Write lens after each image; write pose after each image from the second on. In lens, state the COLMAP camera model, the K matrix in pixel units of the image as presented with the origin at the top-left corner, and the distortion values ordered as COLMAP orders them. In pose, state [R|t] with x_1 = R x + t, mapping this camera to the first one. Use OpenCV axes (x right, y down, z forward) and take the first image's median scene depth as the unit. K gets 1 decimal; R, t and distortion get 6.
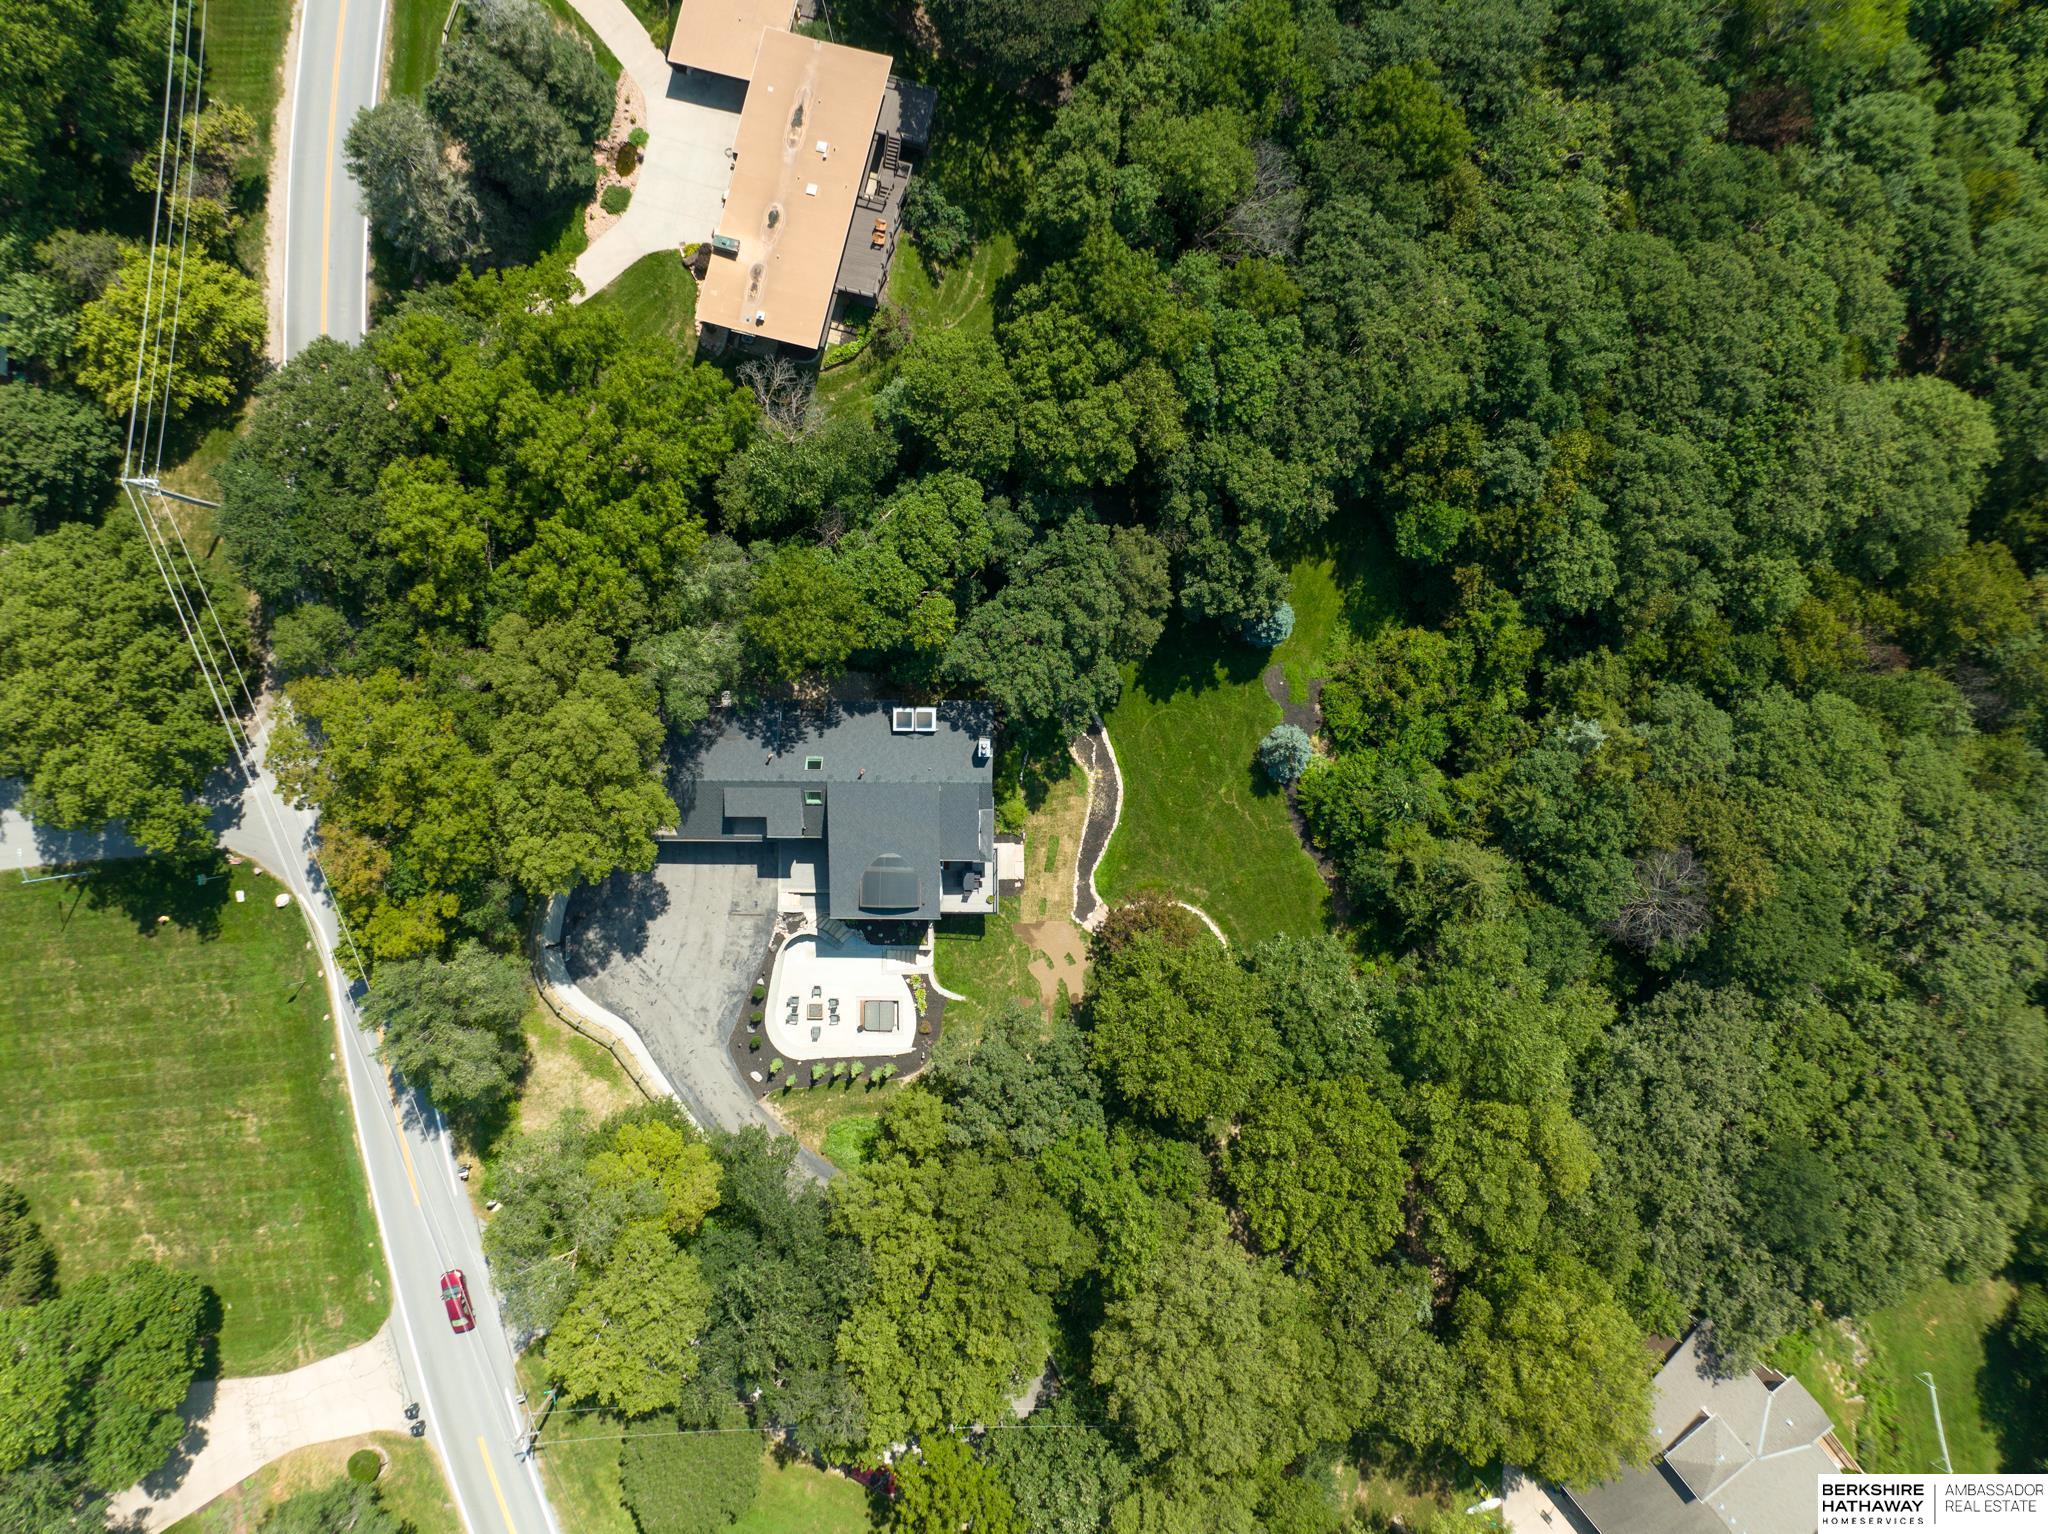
lens RADIAL K [[1452.4, 0, 1045.6], [0, 1452.4, 748.0], [0, 0, 1]] dist [-0.040466, 0.018096]
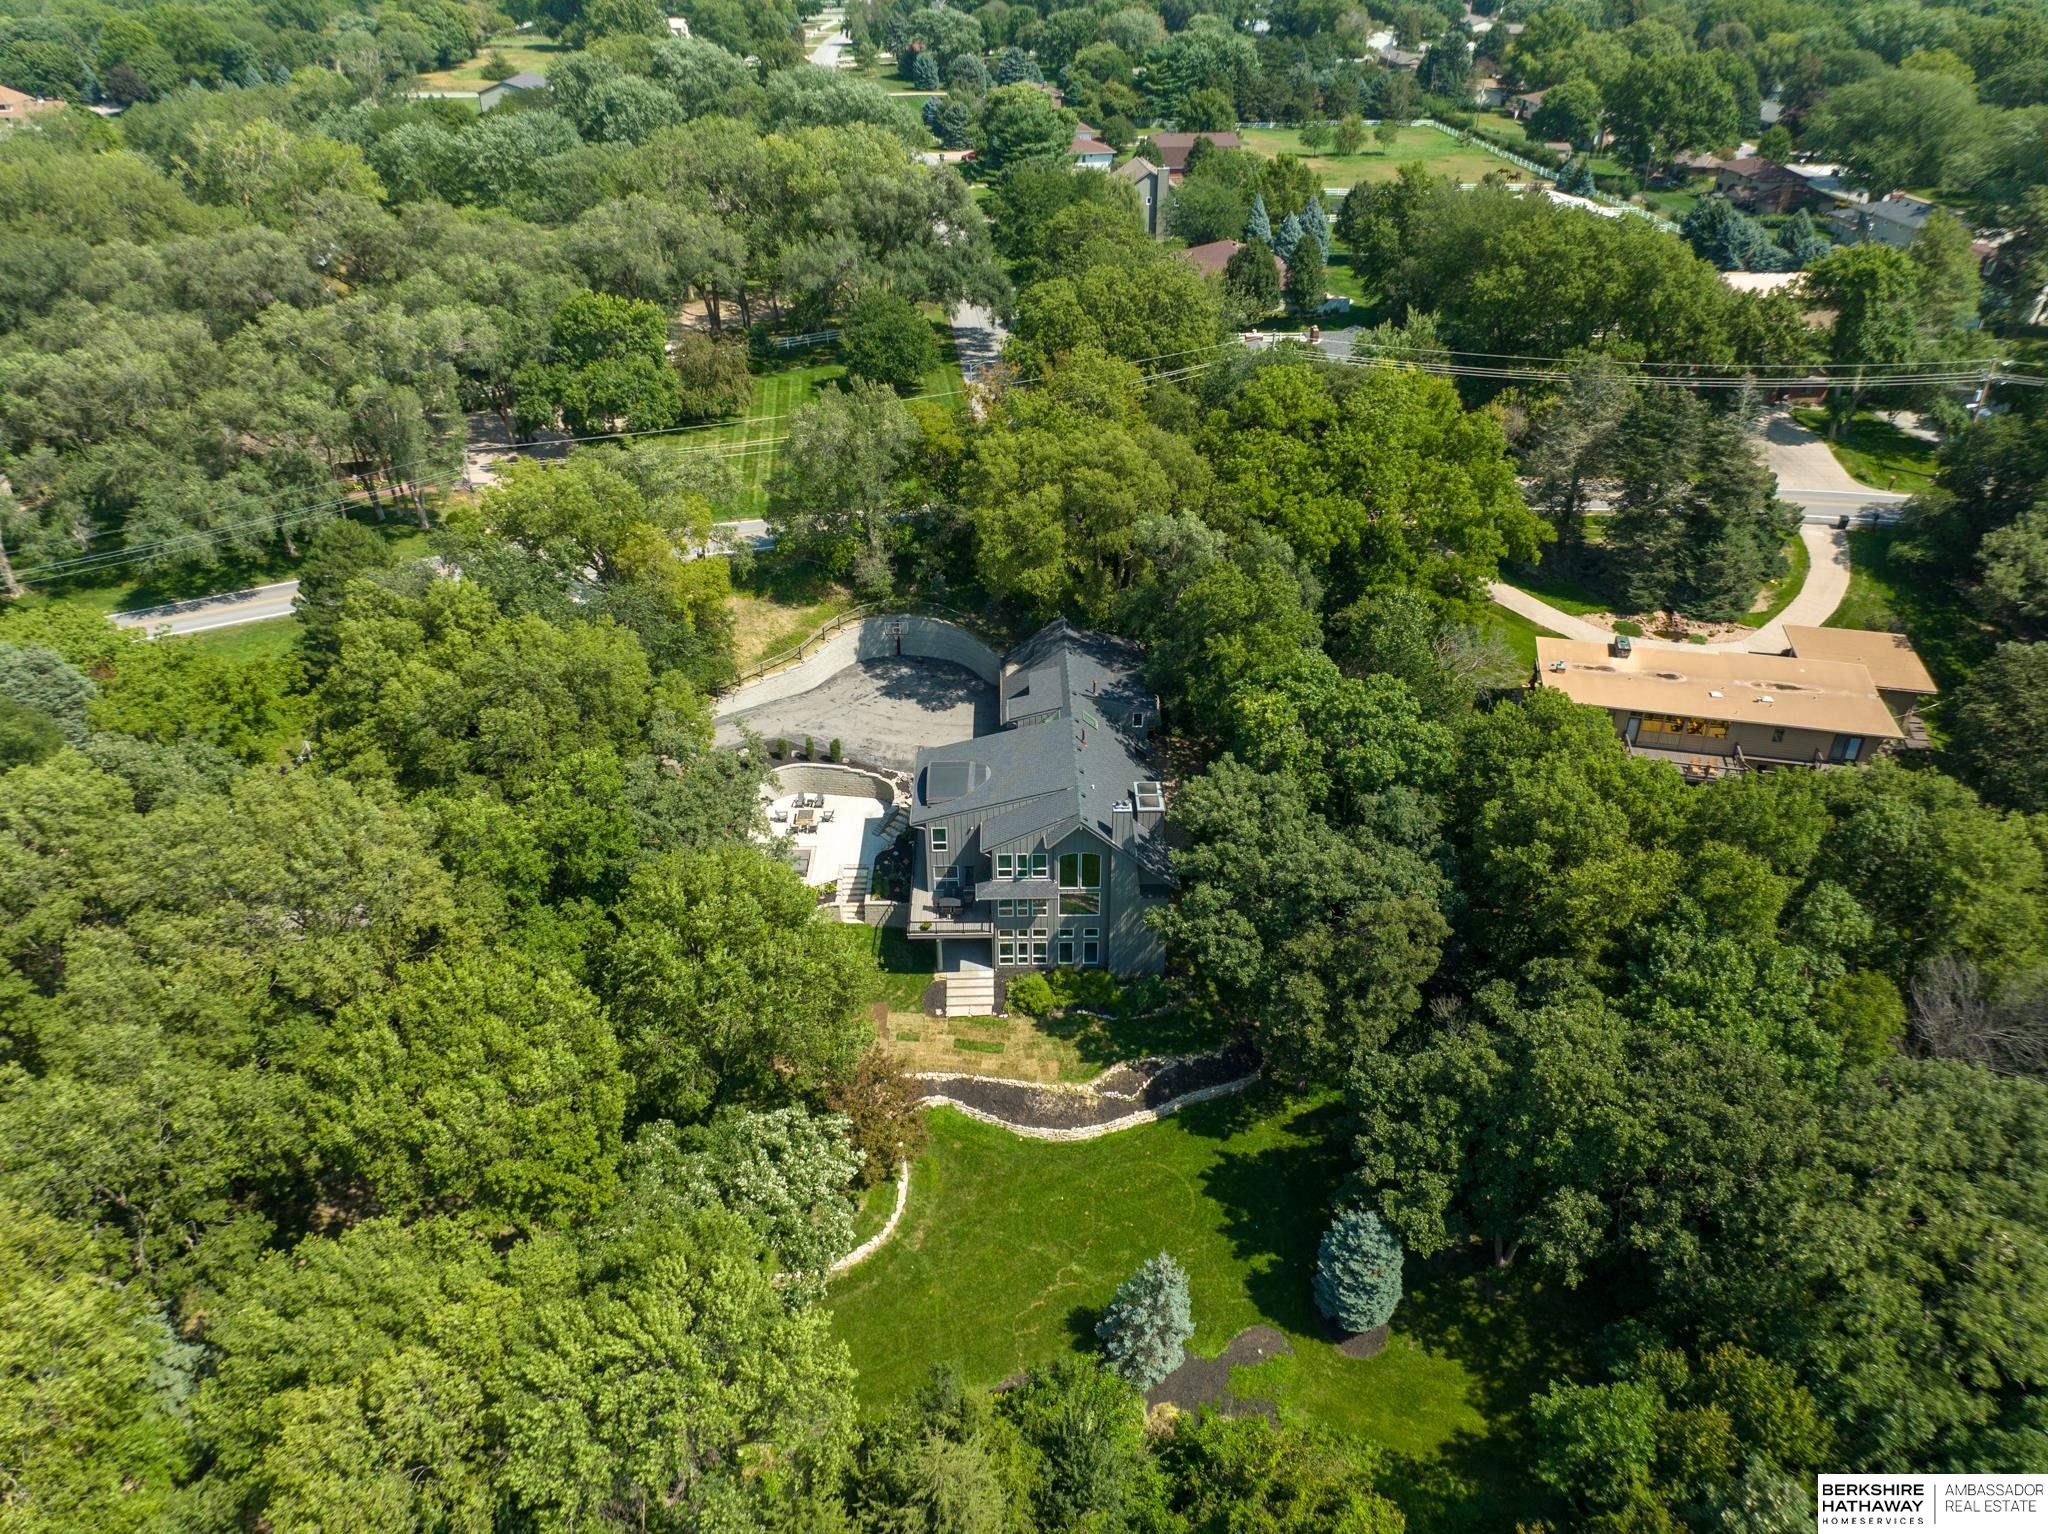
lens RADIAL K [[1452.4, 0, 1015.3], [0, 1452.4, 752.0], [0, 0, 1]] dist [-0.040466, 0.018096]
pose [[0.017361, 0.518368, -0.854981, 0.577170], [-0.999804, 0.017102, -0.009934, 0.061501], [0.009472, 0.854987, 0.518564, 0.507842]]
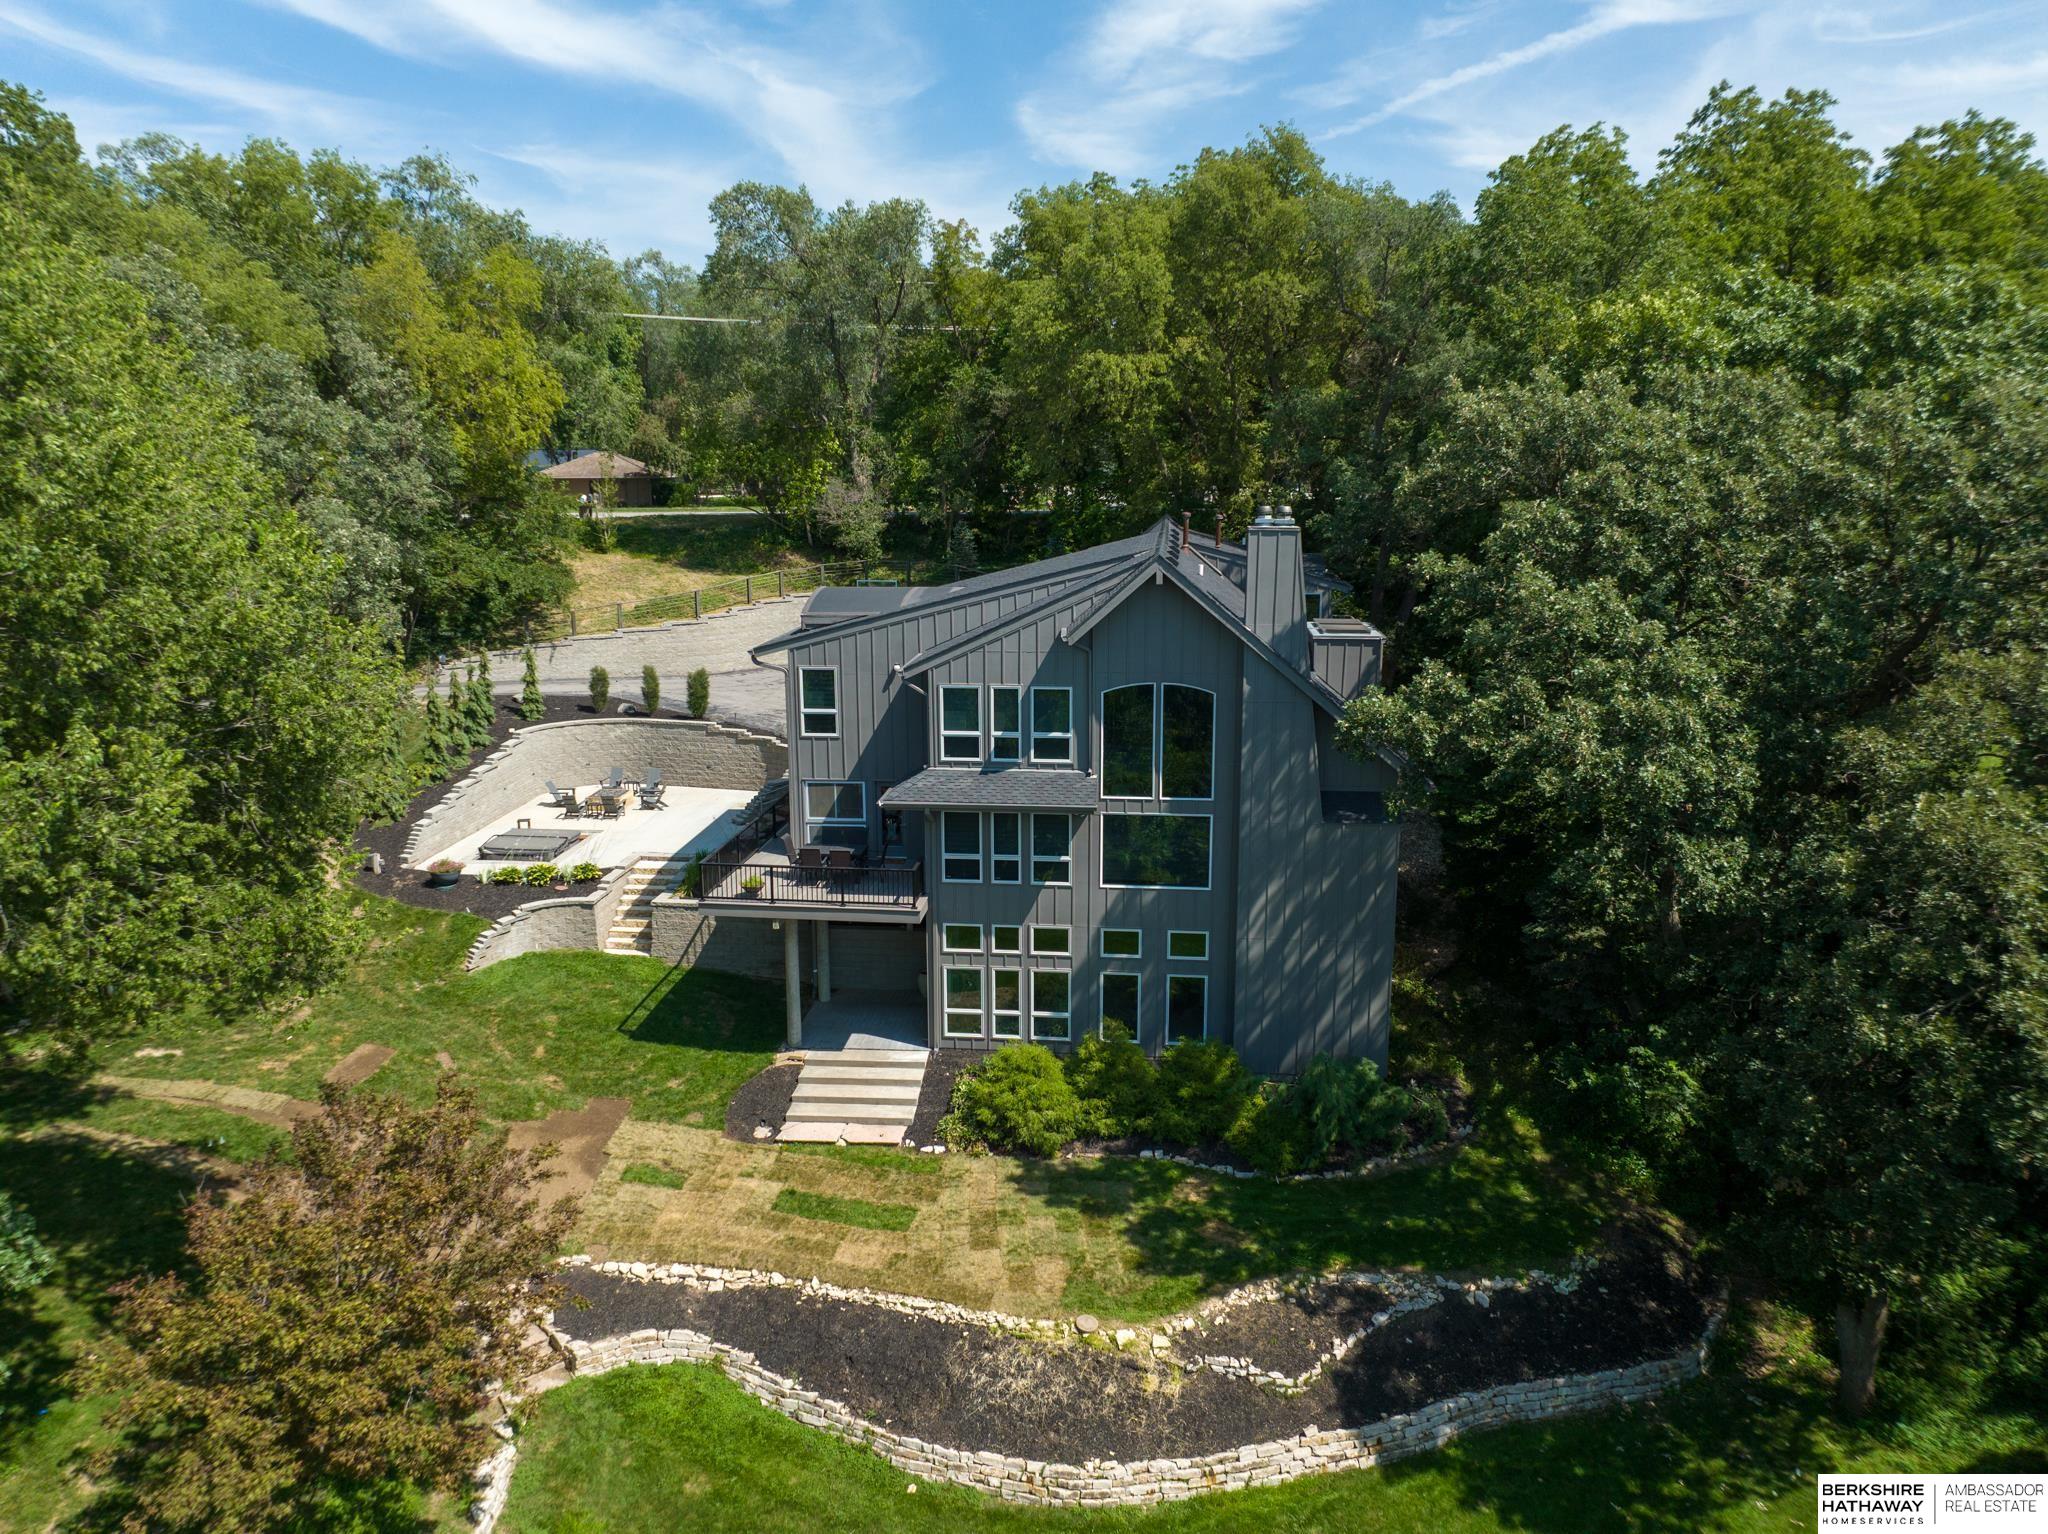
lens RADIAL K [[1452.4, 0, 1022.4], [0, 1452.4, 773.1], [0, 0, 1]] dist [-0.040466, 0.018096]
pose [[-0.098004, 0.189357, -0.977005, 0.240806], [-0.995182, -0.021535, 0.095654, 0.020386], [-0.002927, 0.981672, 0.190555, 0.908774]]
